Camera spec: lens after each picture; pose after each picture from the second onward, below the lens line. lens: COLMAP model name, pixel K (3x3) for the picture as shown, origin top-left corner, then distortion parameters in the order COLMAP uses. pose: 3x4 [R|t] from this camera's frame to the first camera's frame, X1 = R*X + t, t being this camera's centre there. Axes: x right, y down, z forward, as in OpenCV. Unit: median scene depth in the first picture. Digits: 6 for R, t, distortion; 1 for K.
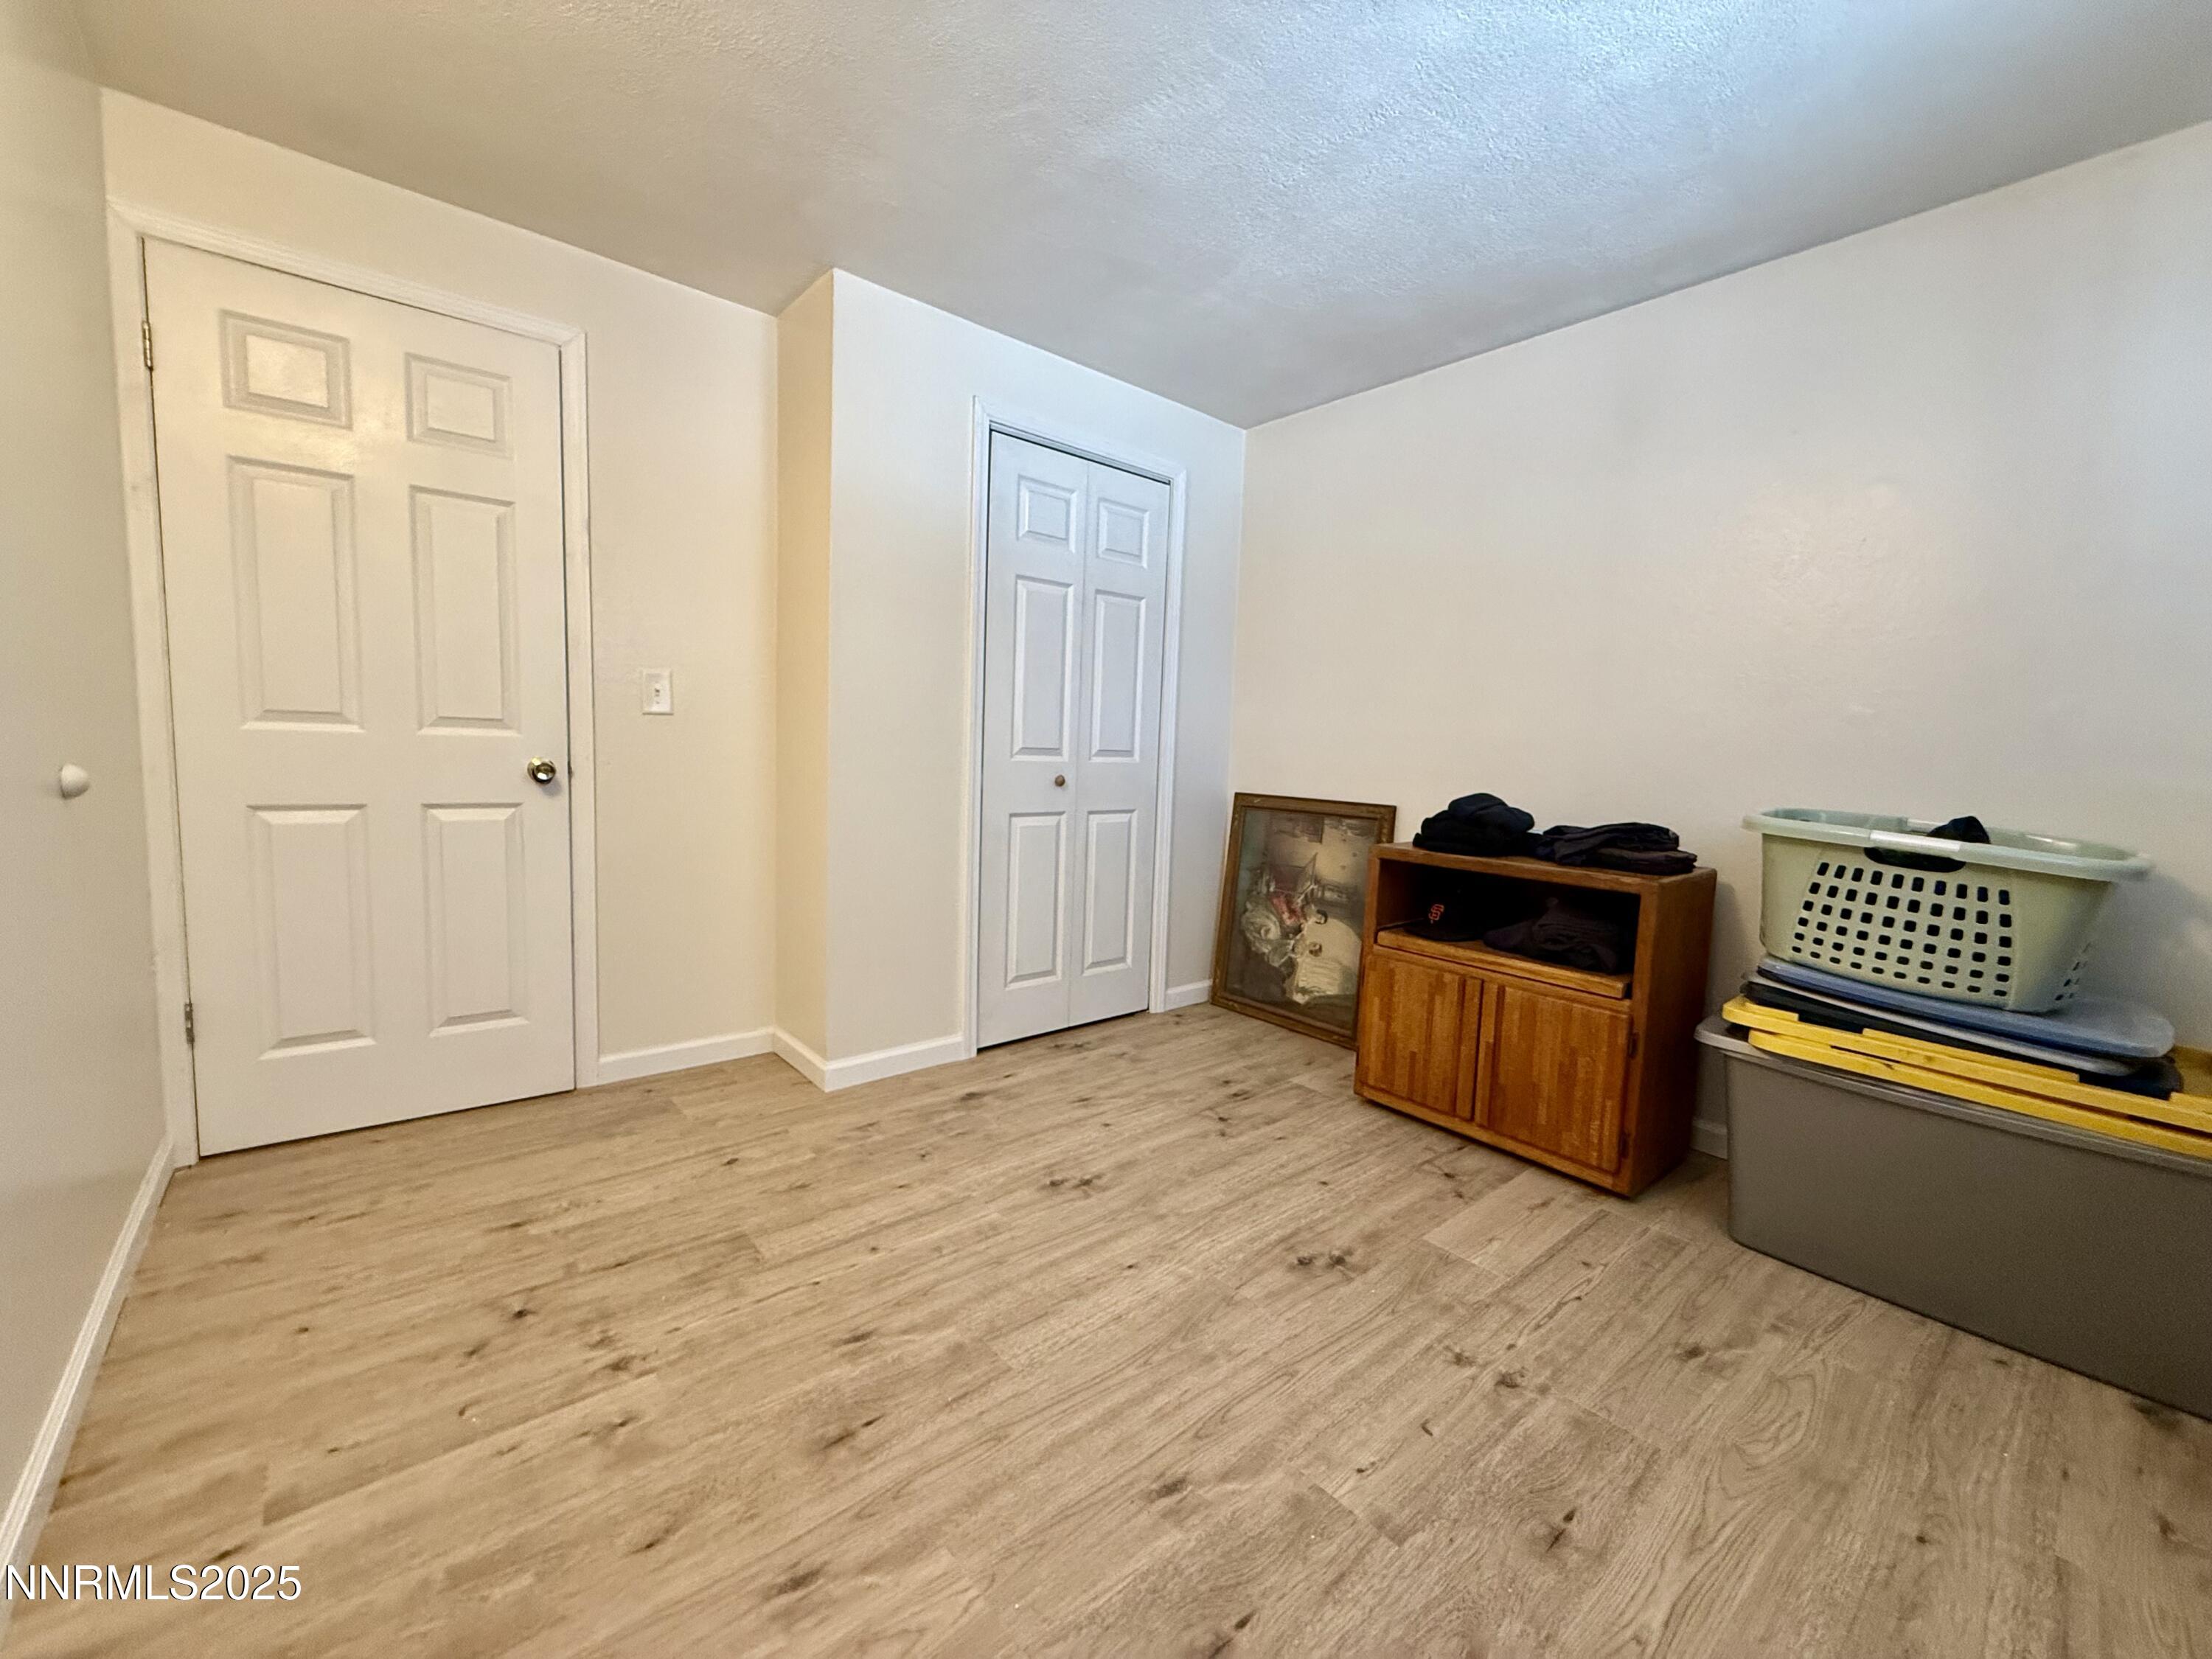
lens RADIAL K [[887.1, 0, 1098.8], [0, 887.1, 829.7], [0, 0, 1]] dist [-0.000767, 0.000073]
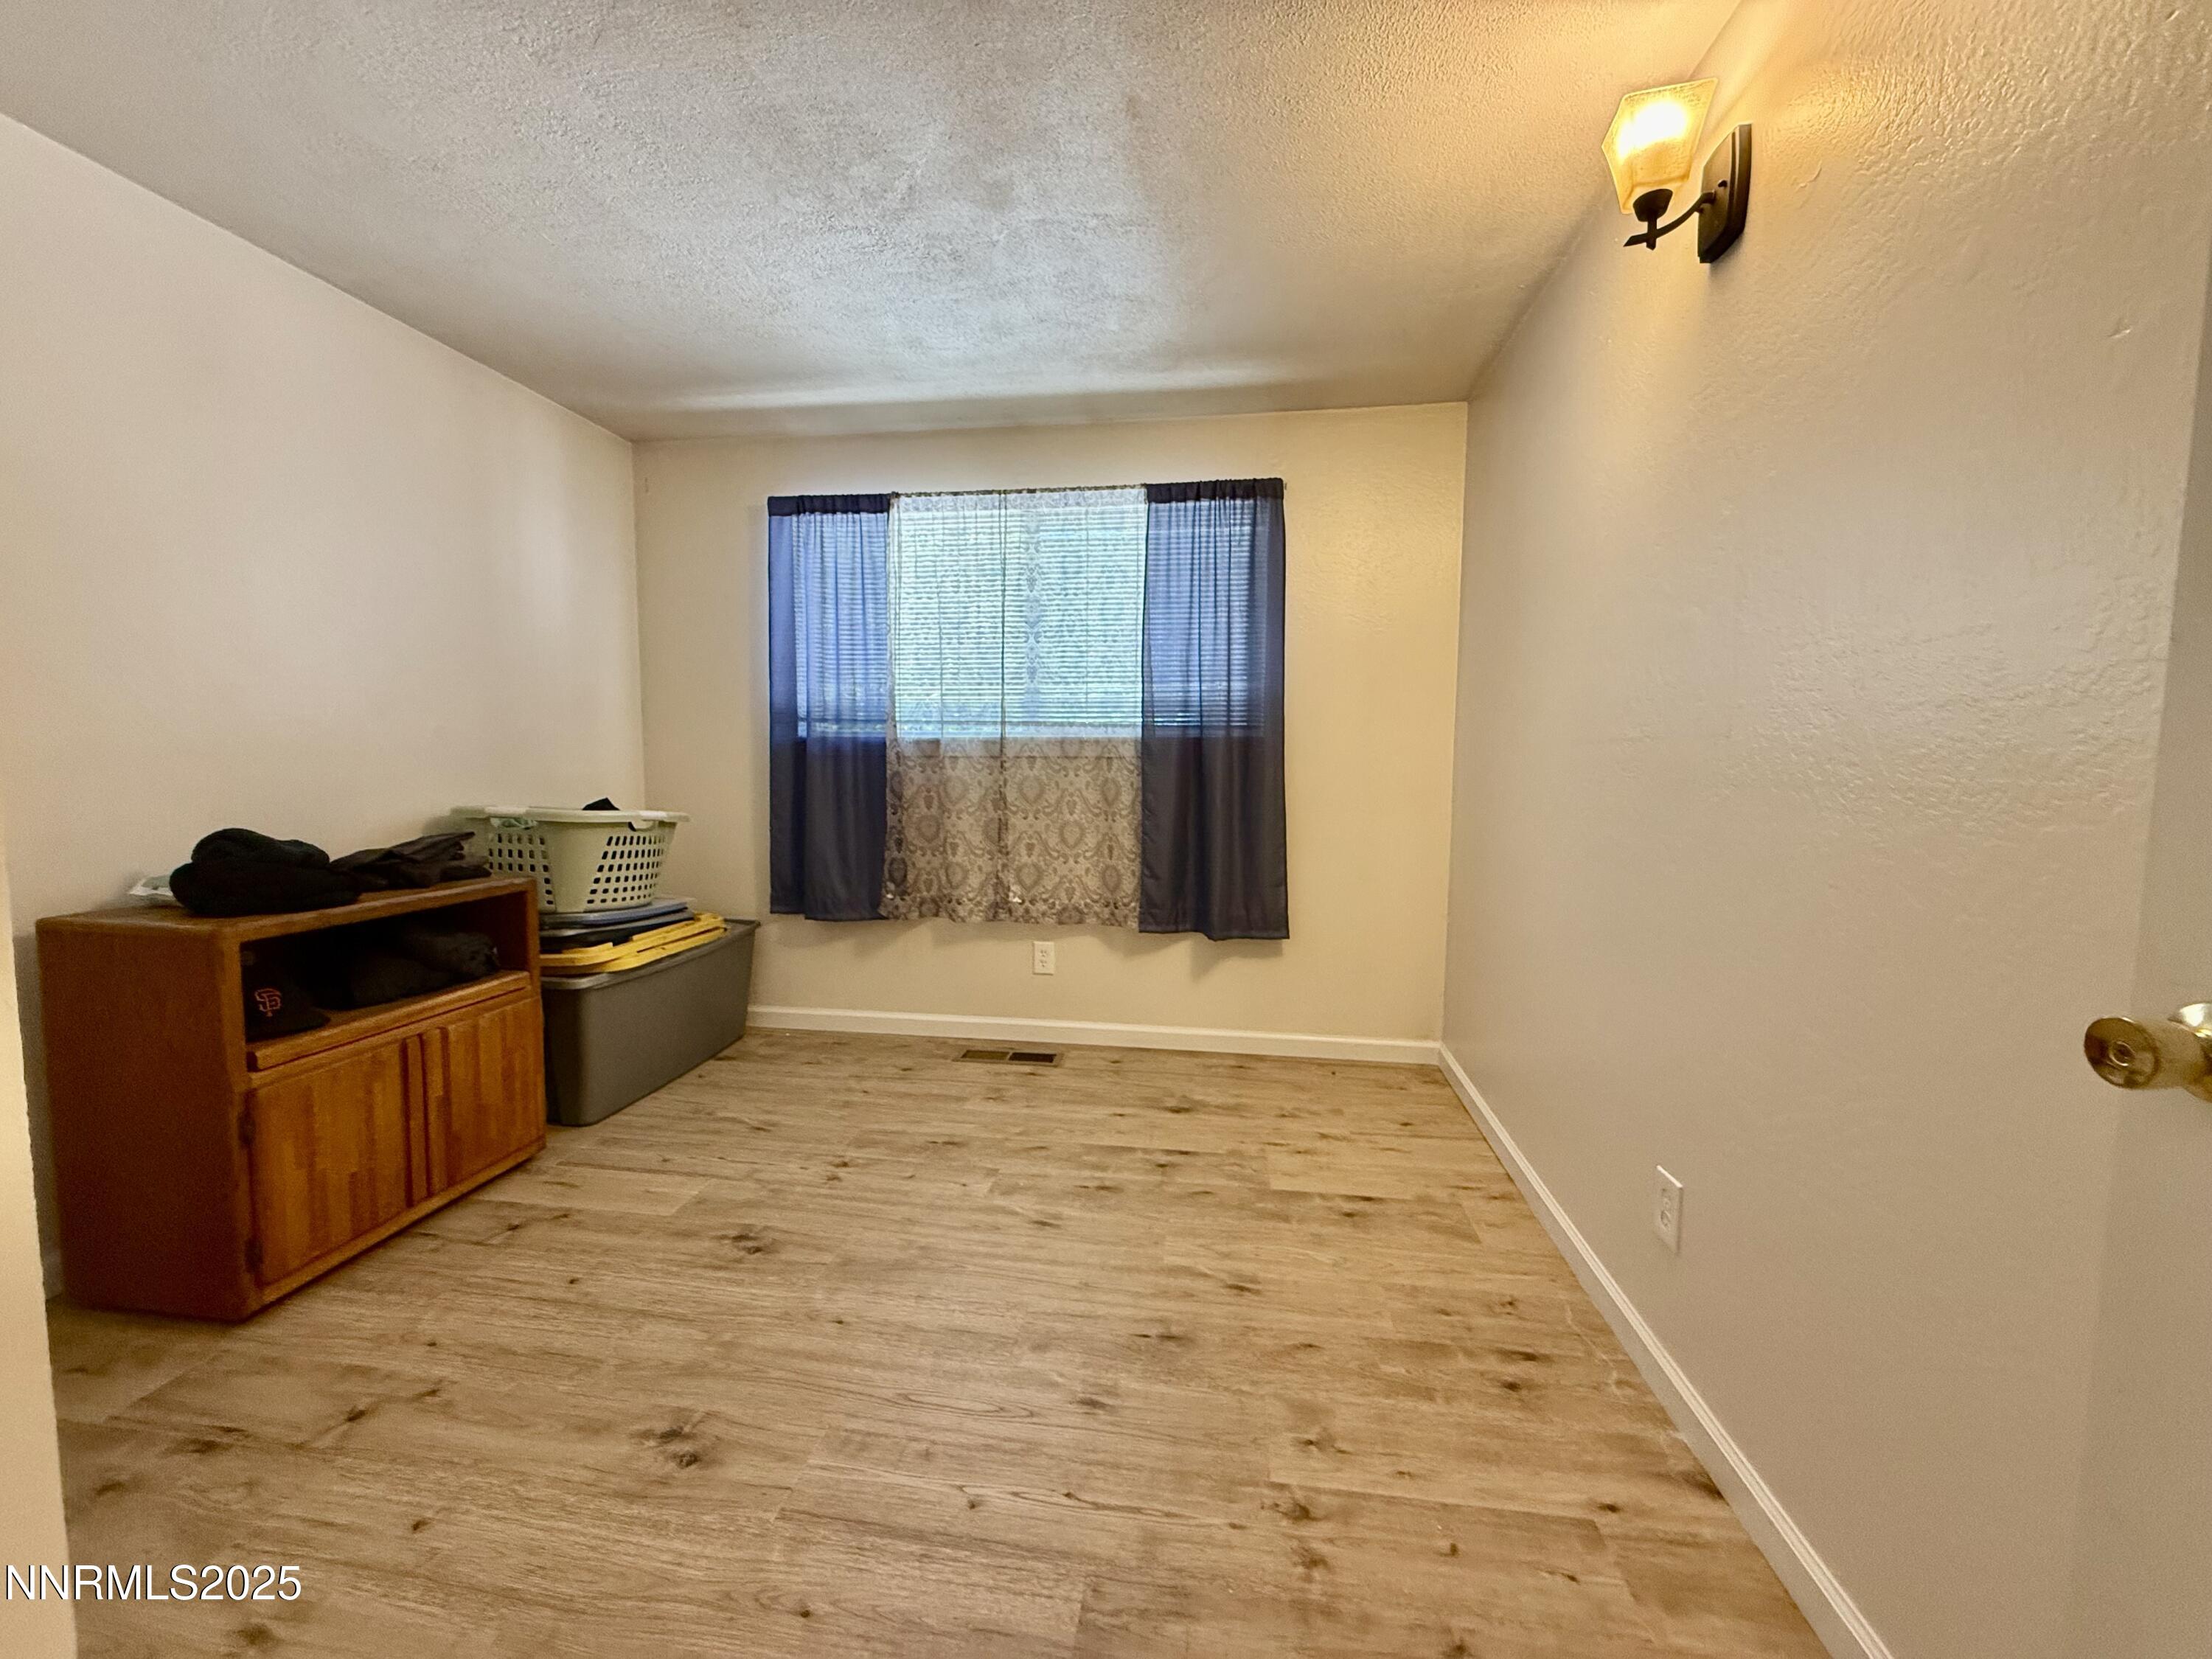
lens RADIAL K [[887.1, 0, 1102.5], [0, 887.1, 823.3], [0, 0, 1]] dist [-0.000767, 0.000073]
pose [[-0.662984, -0.097000, 0.742323, -0.849226], [0.038226, 0.985891, 0.162967, -0.200690], [-0.747657, 0.136420, -0.649922, 1.383323]]
